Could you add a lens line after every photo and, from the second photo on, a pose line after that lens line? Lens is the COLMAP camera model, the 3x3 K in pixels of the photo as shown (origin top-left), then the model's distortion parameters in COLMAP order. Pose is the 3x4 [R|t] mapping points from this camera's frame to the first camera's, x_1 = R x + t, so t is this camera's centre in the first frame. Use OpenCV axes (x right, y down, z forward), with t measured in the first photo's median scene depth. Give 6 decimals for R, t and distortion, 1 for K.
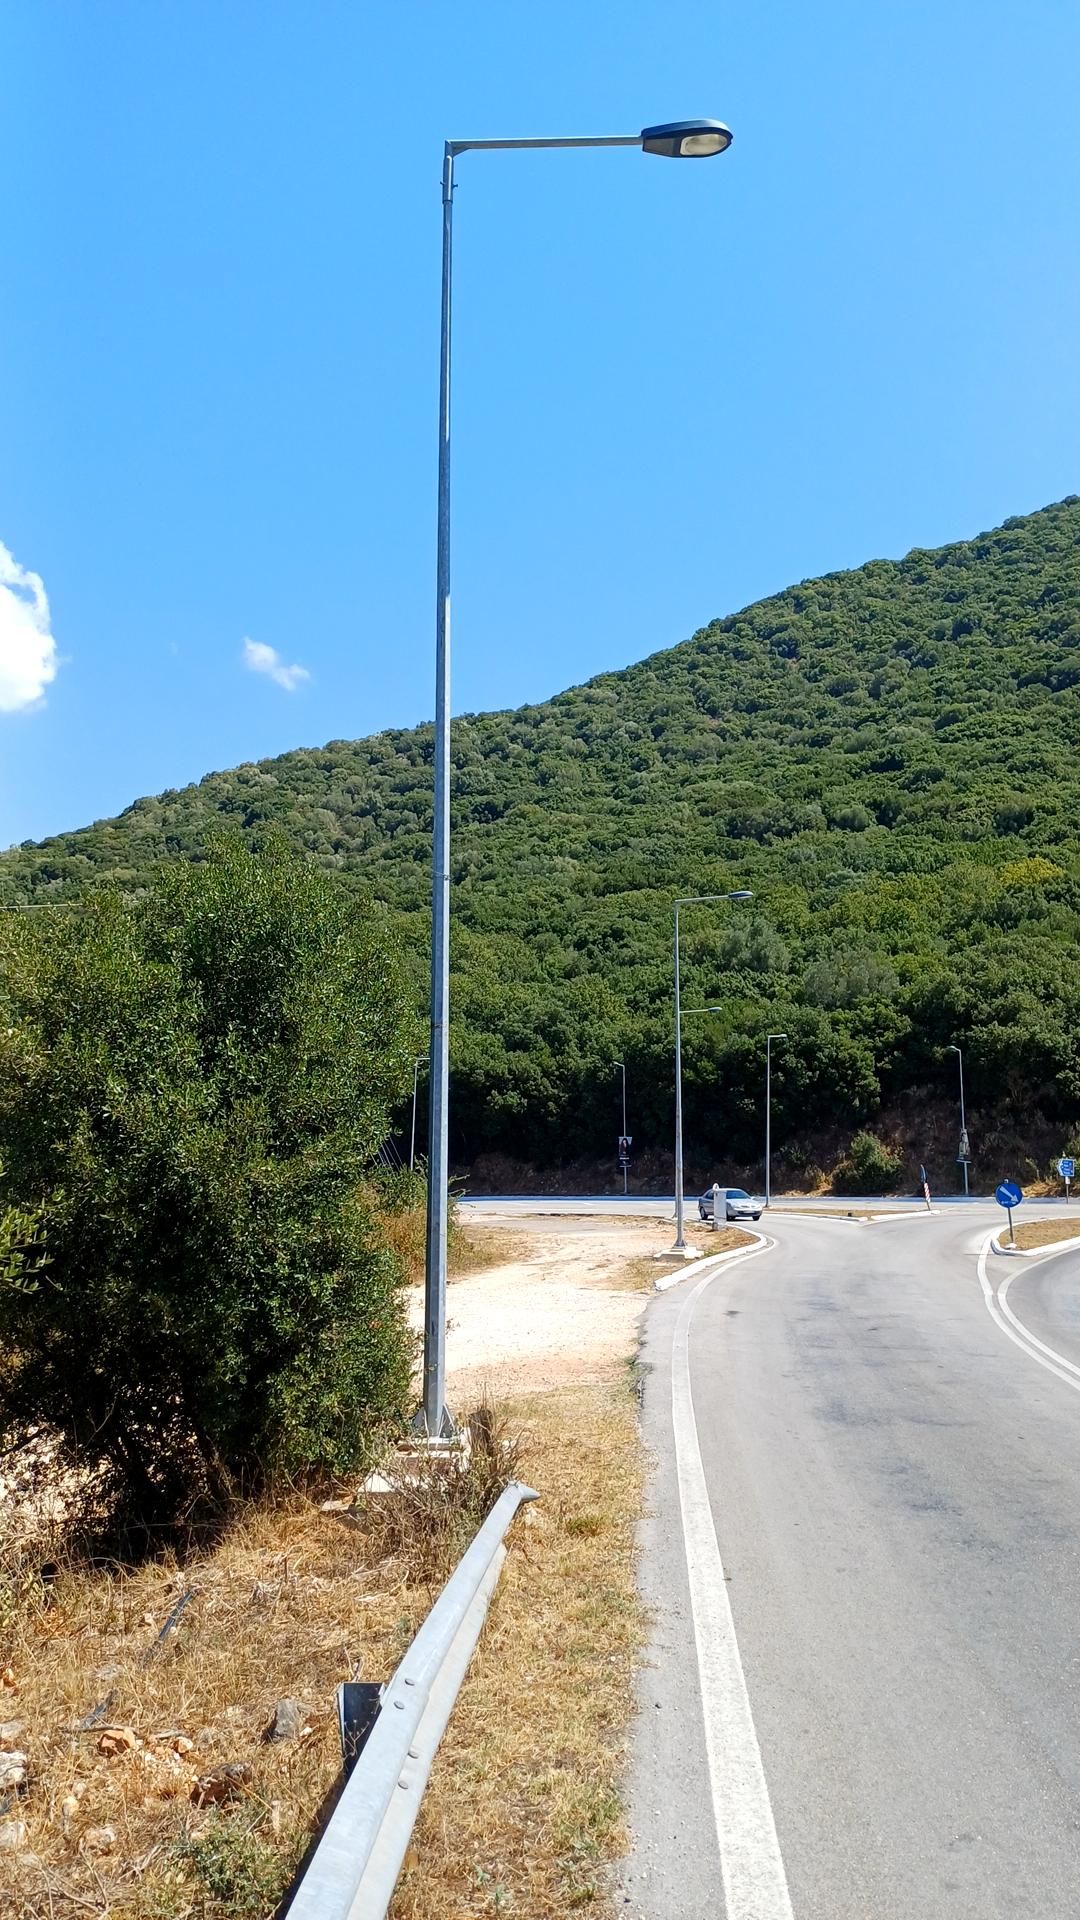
lens RADIAL K [[1268.3, 0, 564.7], [0, 1268.3, 958.8], [0, 0, 1]] dist [0.082521, -0.001732]
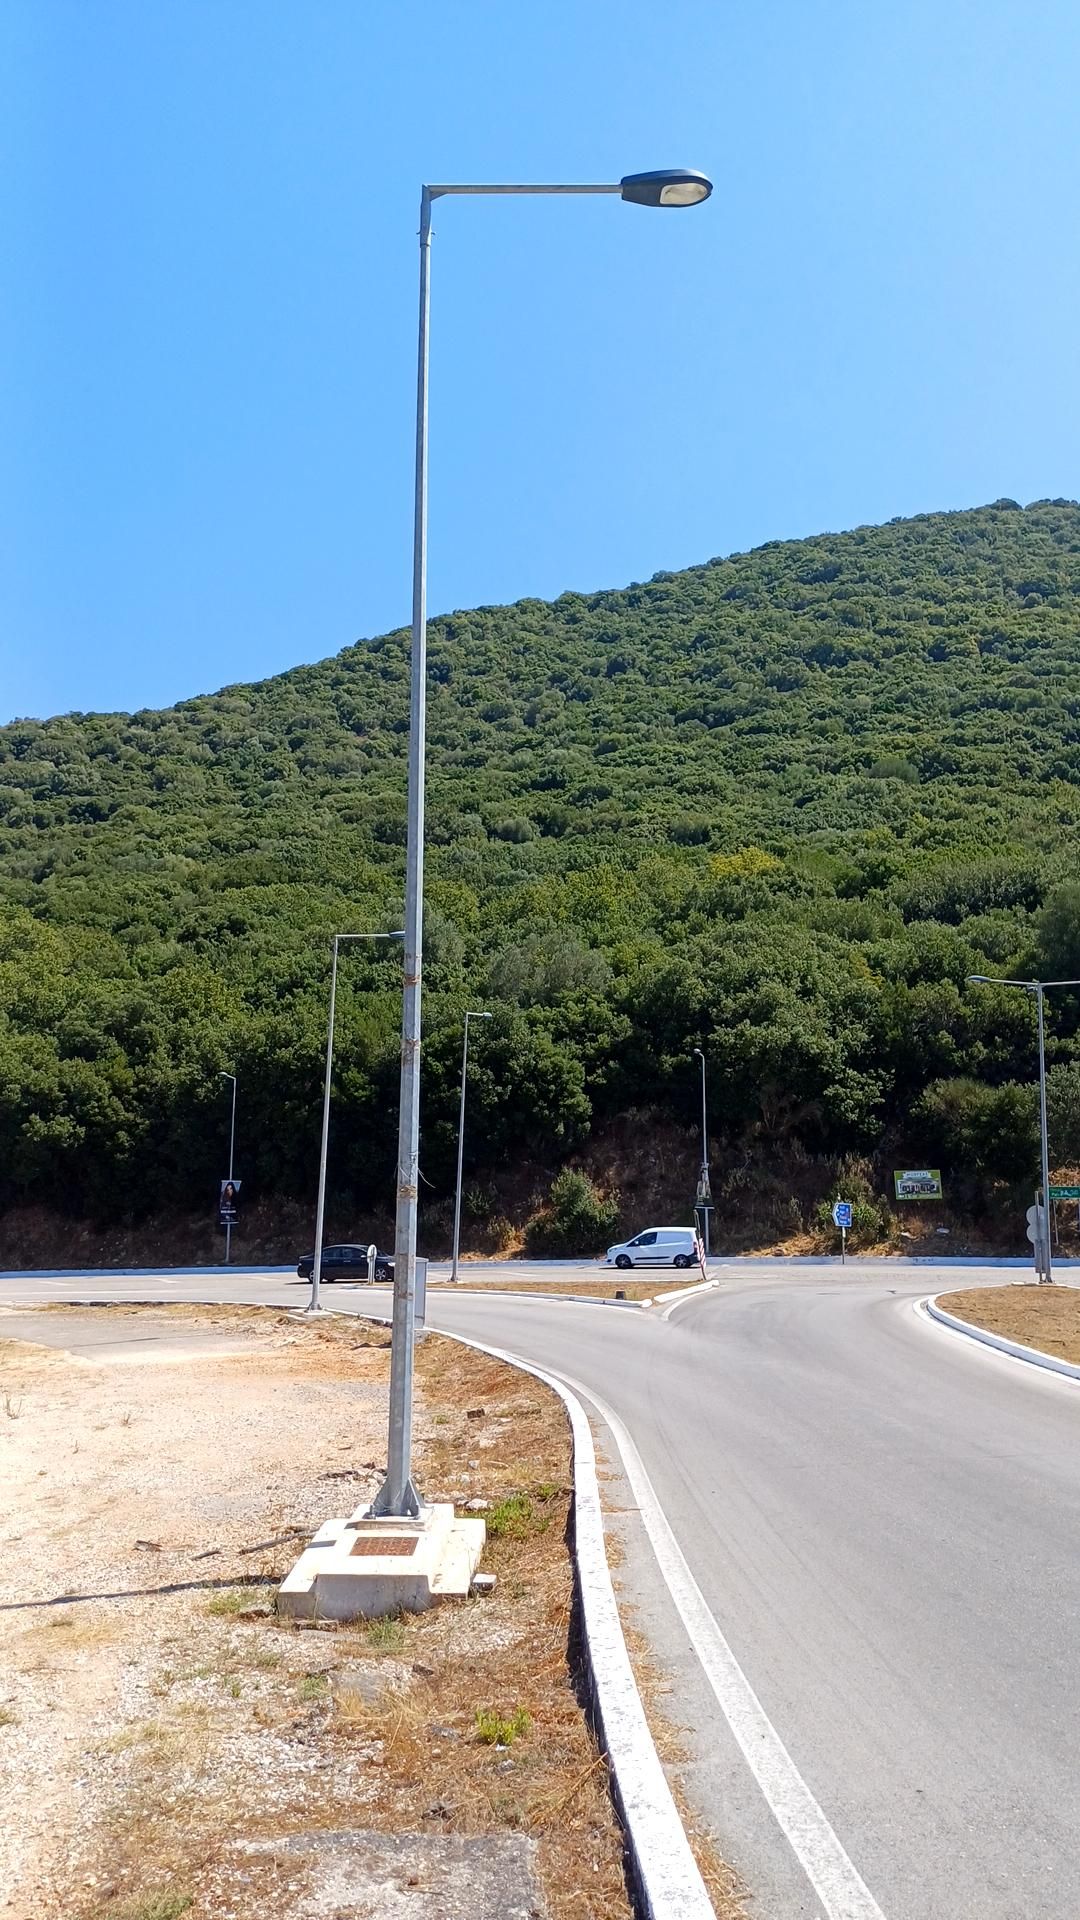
lens RADIAL K [[1268.3, 0, 564.7], [0, 1268.3, 958.8], [0, 0, 1]] dist [0.082521, -0.001732]
pose [[0.957092, 0.050906, 0.285277, 0.008010], [-0.038024, 0.997999, -0.050518, 0.022991], [-0.287278, 0.037503, 0.957113, 0.131589]]
